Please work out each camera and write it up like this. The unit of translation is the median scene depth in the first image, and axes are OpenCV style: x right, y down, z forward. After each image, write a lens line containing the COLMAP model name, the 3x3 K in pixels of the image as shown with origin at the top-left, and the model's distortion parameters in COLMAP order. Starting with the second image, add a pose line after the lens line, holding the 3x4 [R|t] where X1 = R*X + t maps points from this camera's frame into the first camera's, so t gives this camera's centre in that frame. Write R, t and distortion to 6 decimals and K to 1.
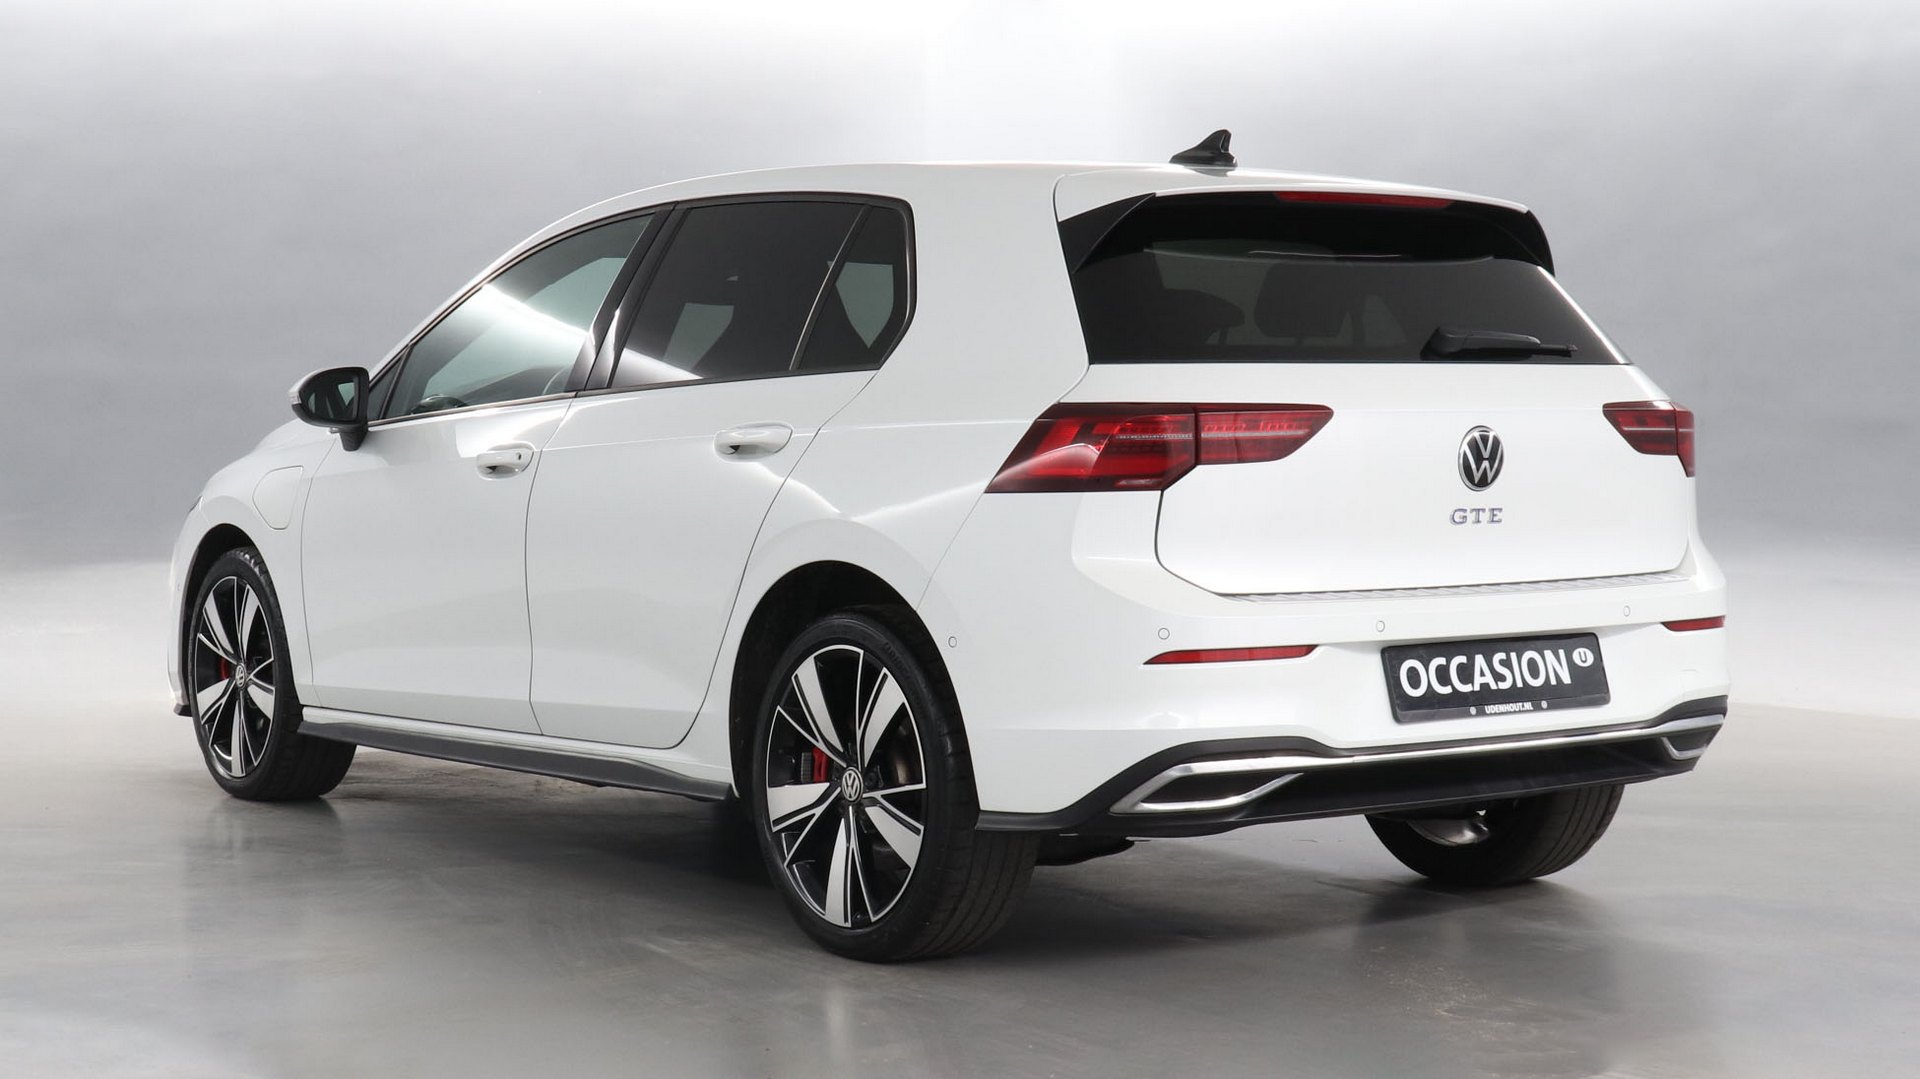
lens RADIAL K [[3167.0, 0, 960.0], [0, 3167.0, 539.5], [0, 0, 1]] dist [-0.003835, -0.046326]
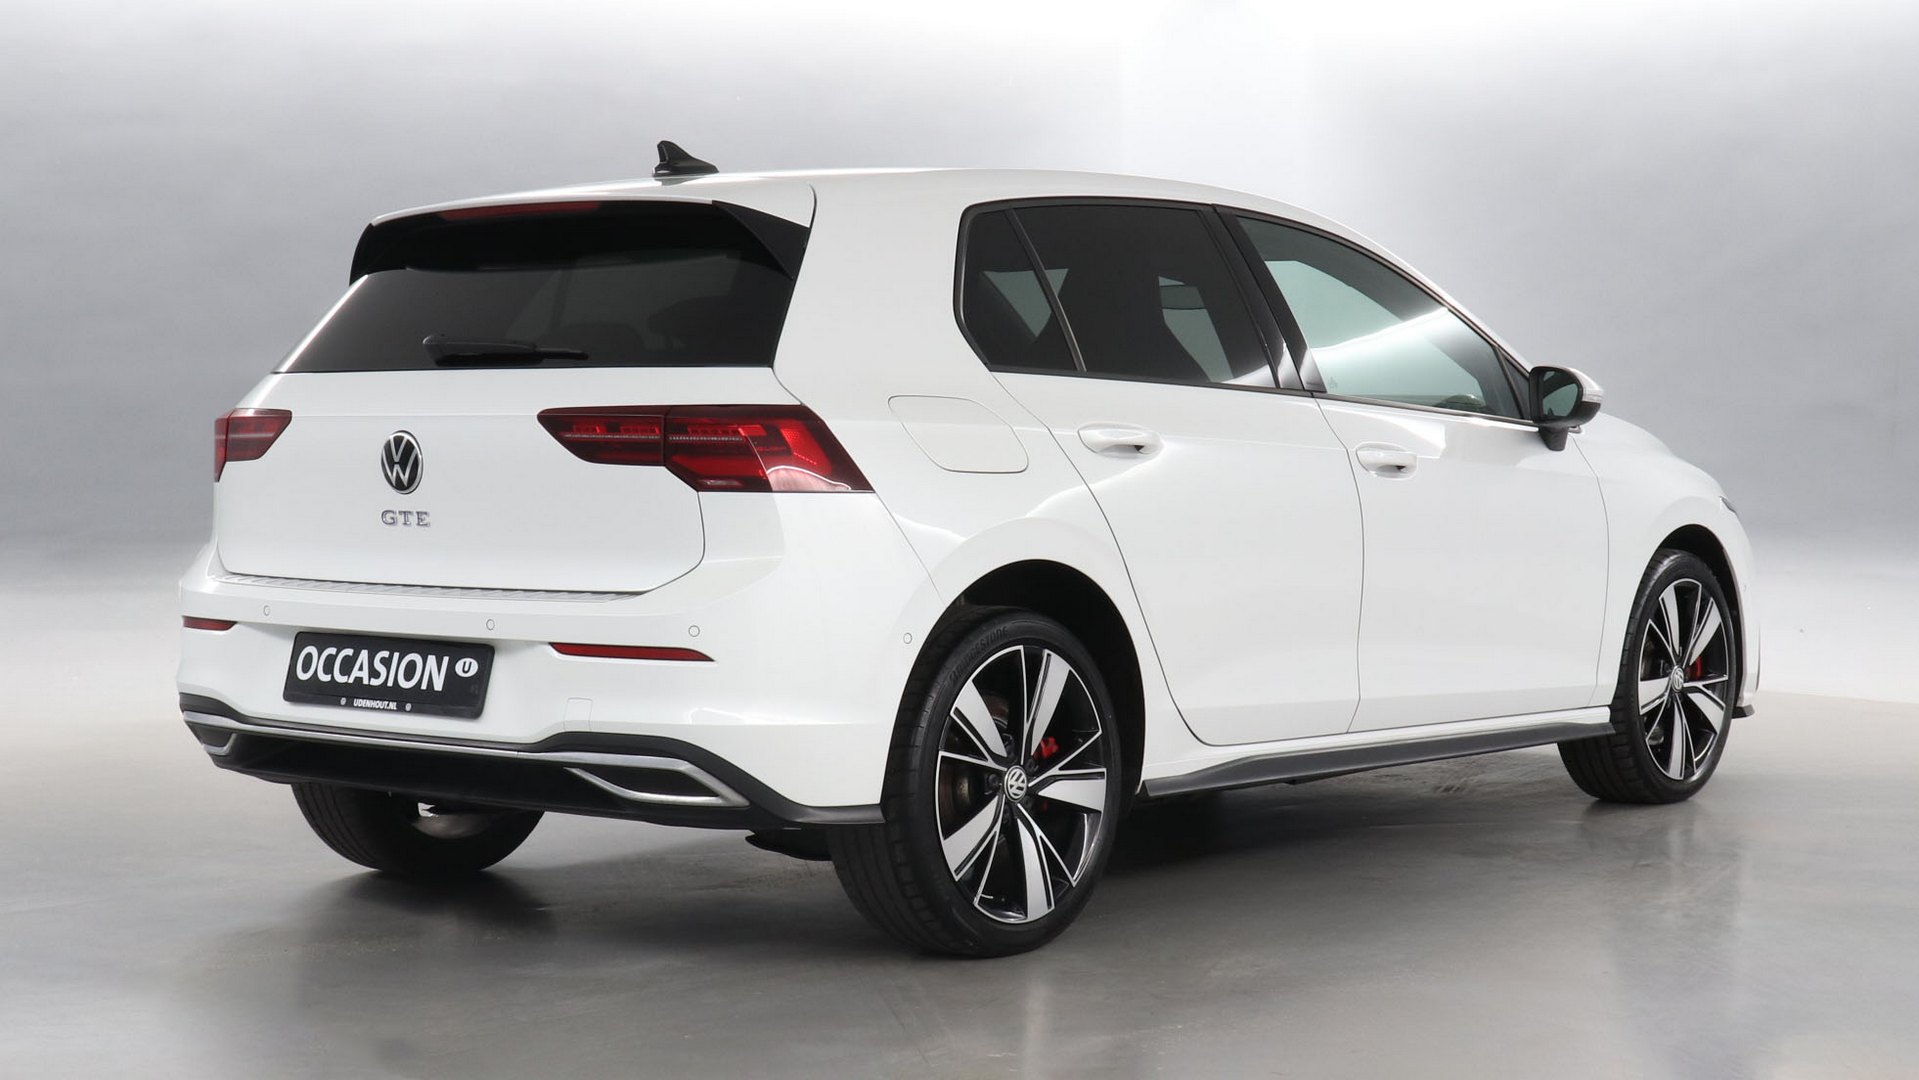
lens RADIAL K [[3165.3, 0, 959.5], [0, 3165.3, 540.0], [0, 0, 1]] dist [-0.003835, -0.046326]
pose [[0.231920, 0.044363, -0.971723, 1.210847], [-0.038858, 0.998585, 0.036315, -0.044932], [0.971958, 0.029337, 0.233316, 0.937944]]
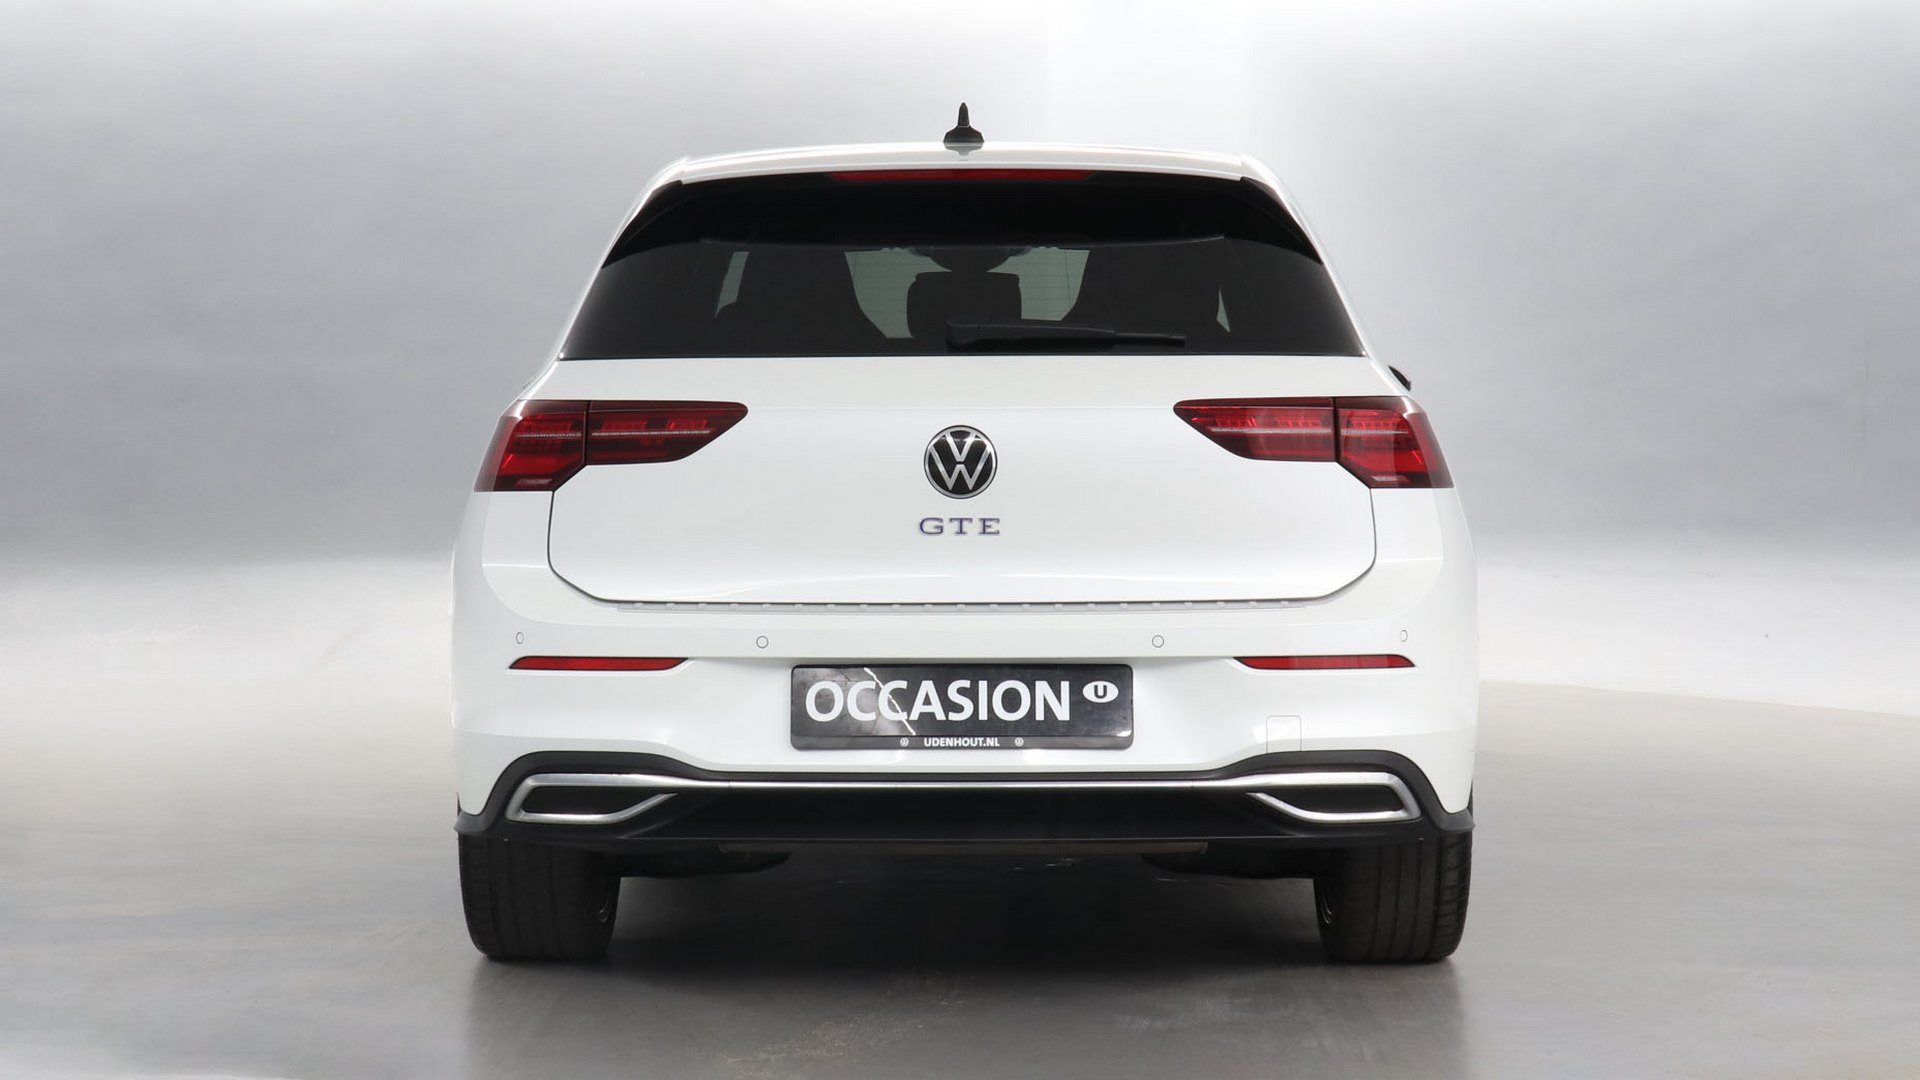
lens RADIAL K [[3167.0, 0, 960.0], [0, 3167.0, 540.0], [0, 0, 1]] dist [-0.003835, -0.046326]
pose [[0.803951, 0.029934, -0.593942, 0.697811], [-0.026383, 0.999544, 0.014664, -0.016795], [0.594110, 0.003880, 0.804374, 0.280021]]
